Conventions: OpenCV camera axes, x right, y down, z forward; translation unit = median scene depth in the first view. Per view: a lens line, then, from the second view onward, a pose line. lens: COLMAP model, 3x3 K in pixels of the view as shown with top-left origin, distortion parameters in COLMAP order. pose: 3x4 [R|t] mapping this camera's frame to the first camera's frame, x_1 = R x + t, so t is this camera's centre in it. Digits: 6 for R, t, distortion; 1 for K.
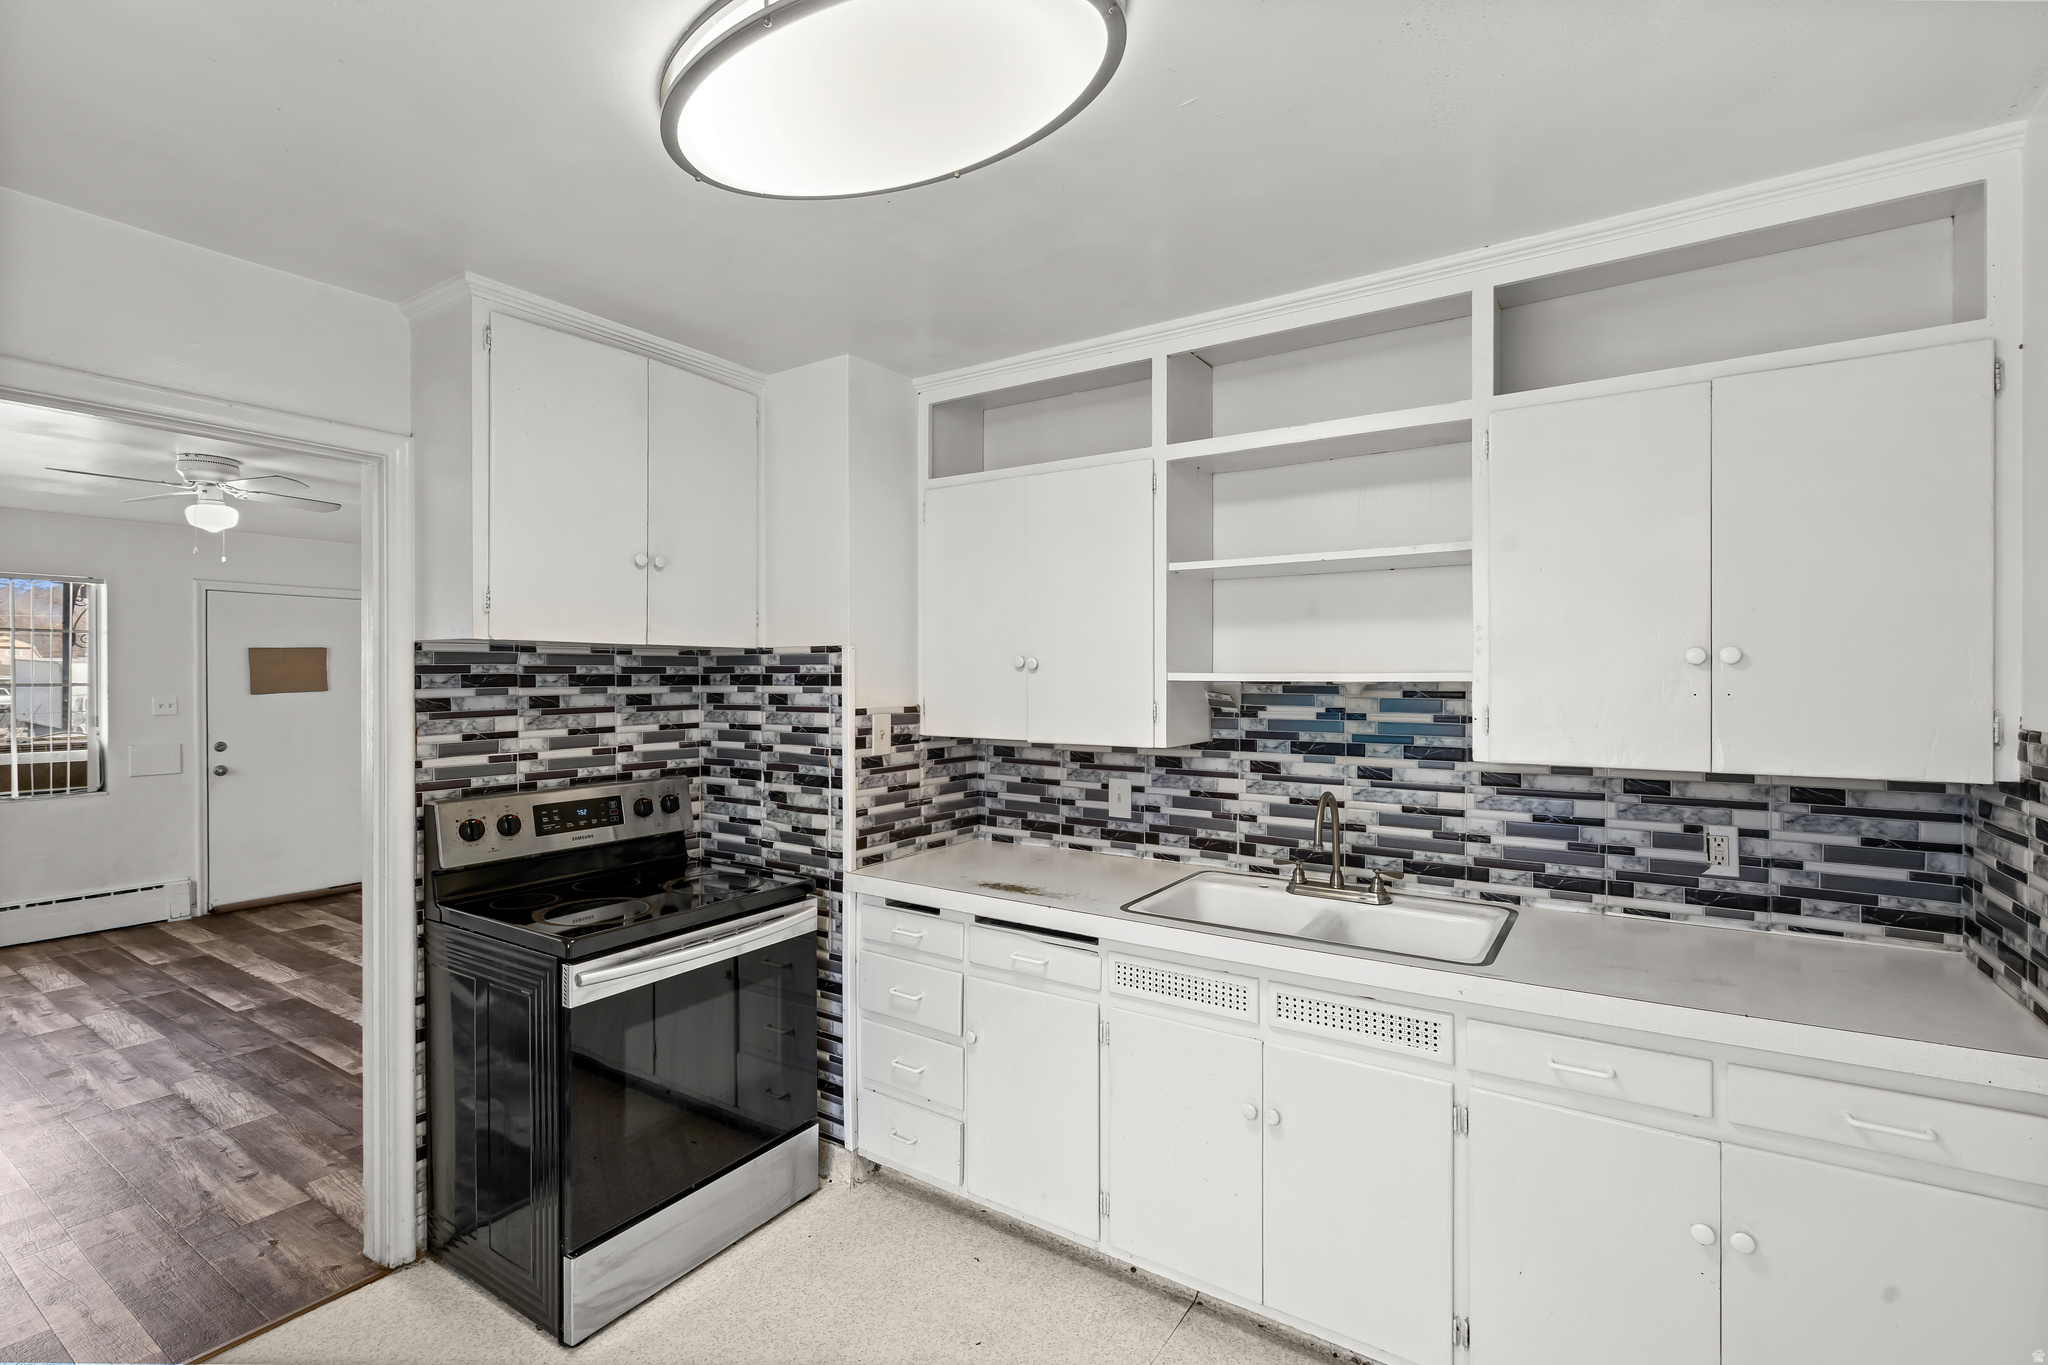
lens RADIAL K [[948.2, 0, 1046.3], [0, 948.2, 678.1], [0, 0, 1]] dist [-0.002748, 0.002258]
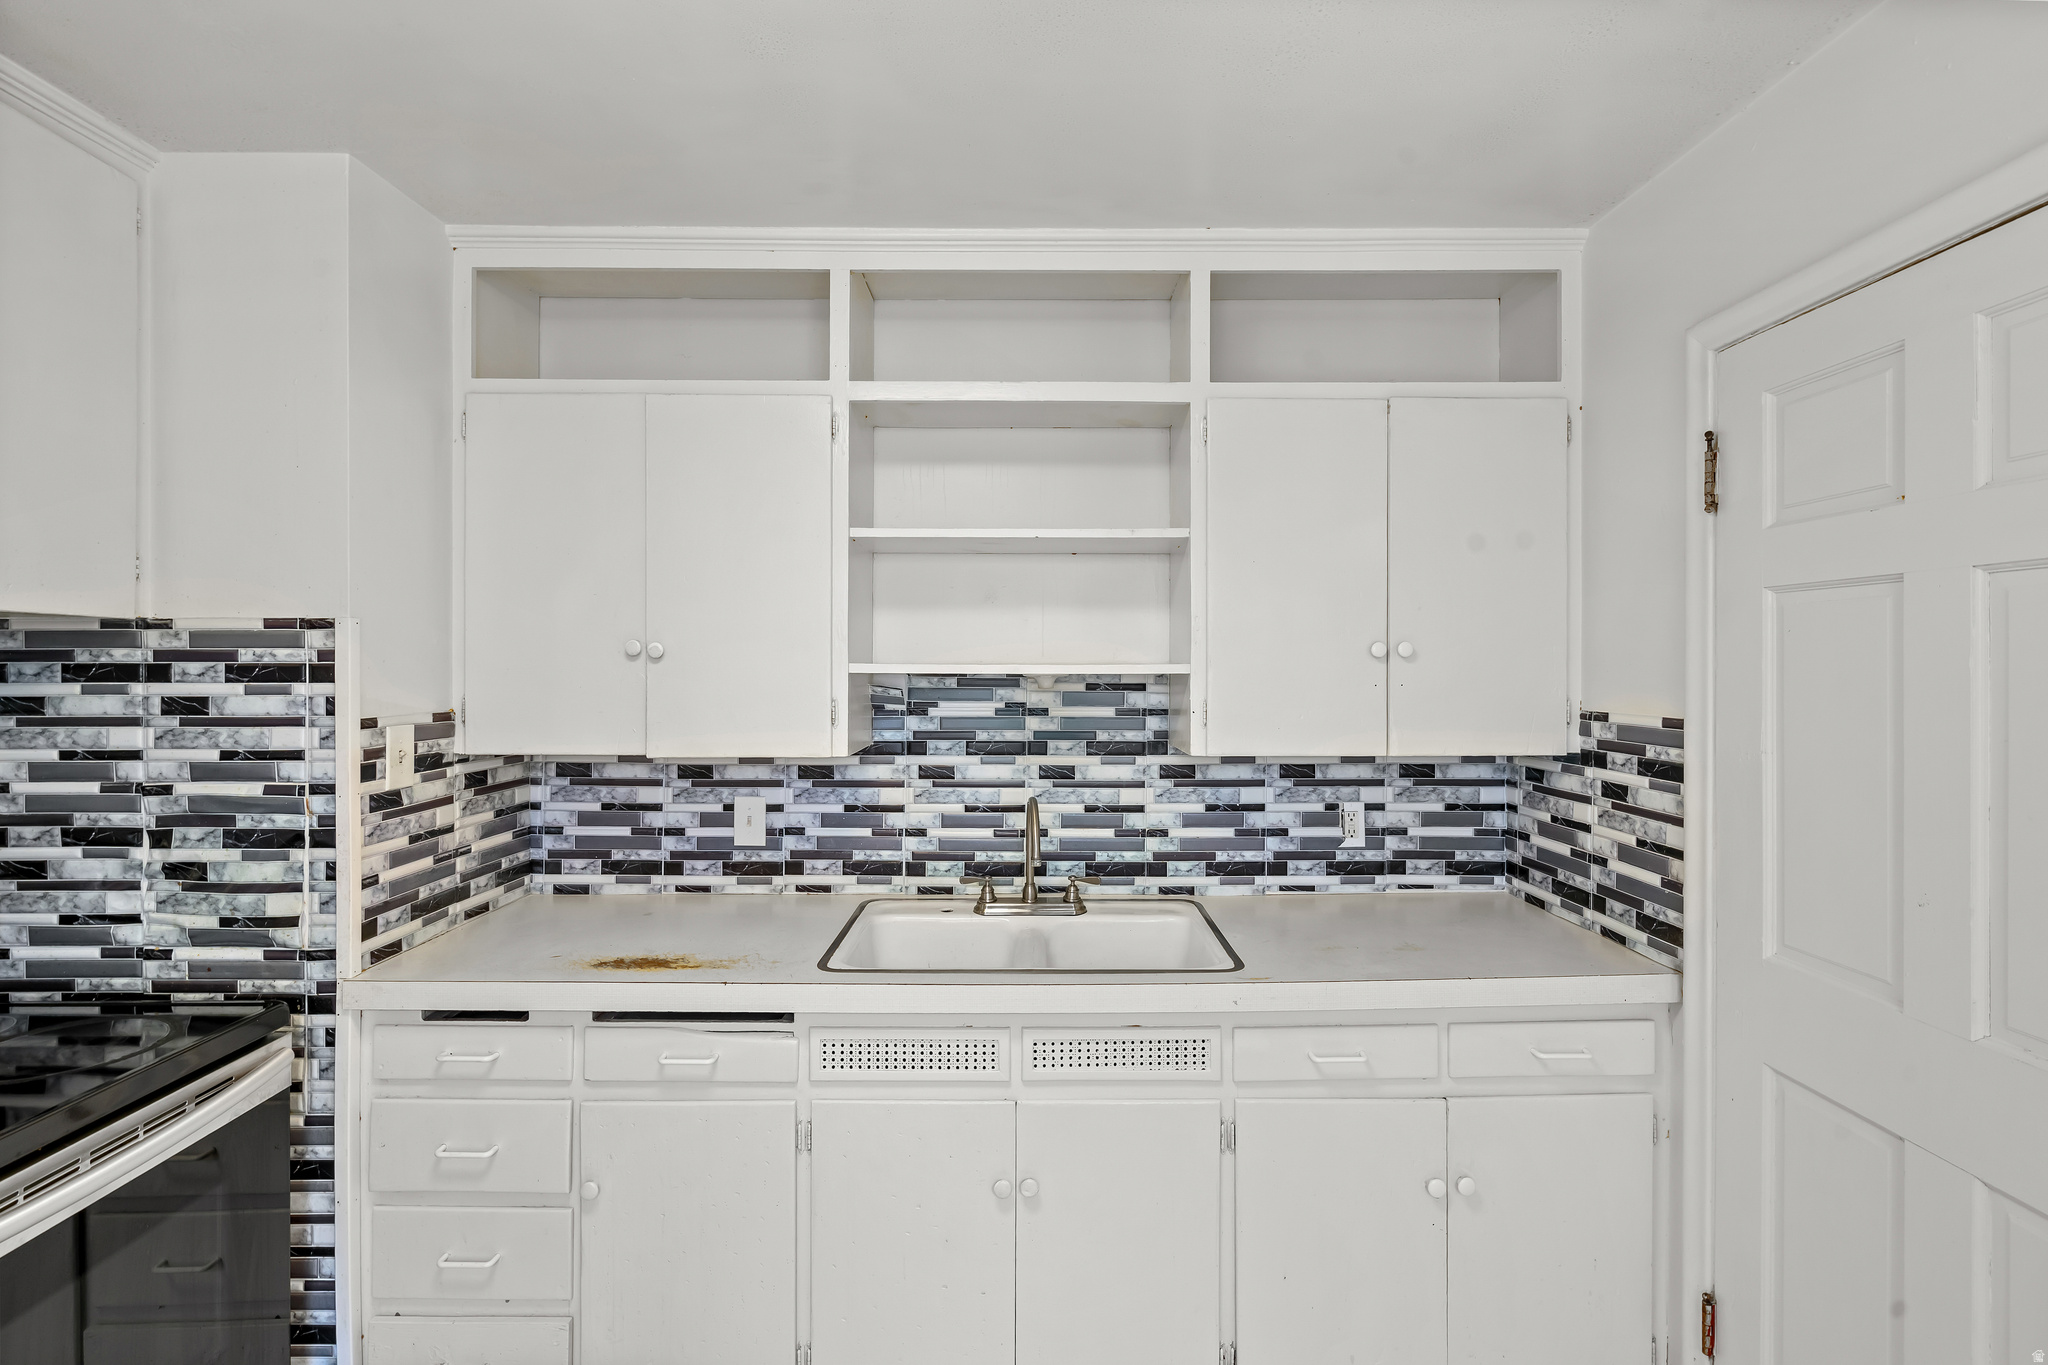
lens RADIAL K [[948.2, 0, 1020.6], [0, 948.2, 665.8], [0, 0, 1]] dist [-0.002748, 0.002258]
pose [[0.832240, 0.001404, 0.554414, -0.195287], [-0.000673, 0.999999, -0.001523, -0.002376], [-0.554415, 0.000894, 0.832240, 0.243130]]
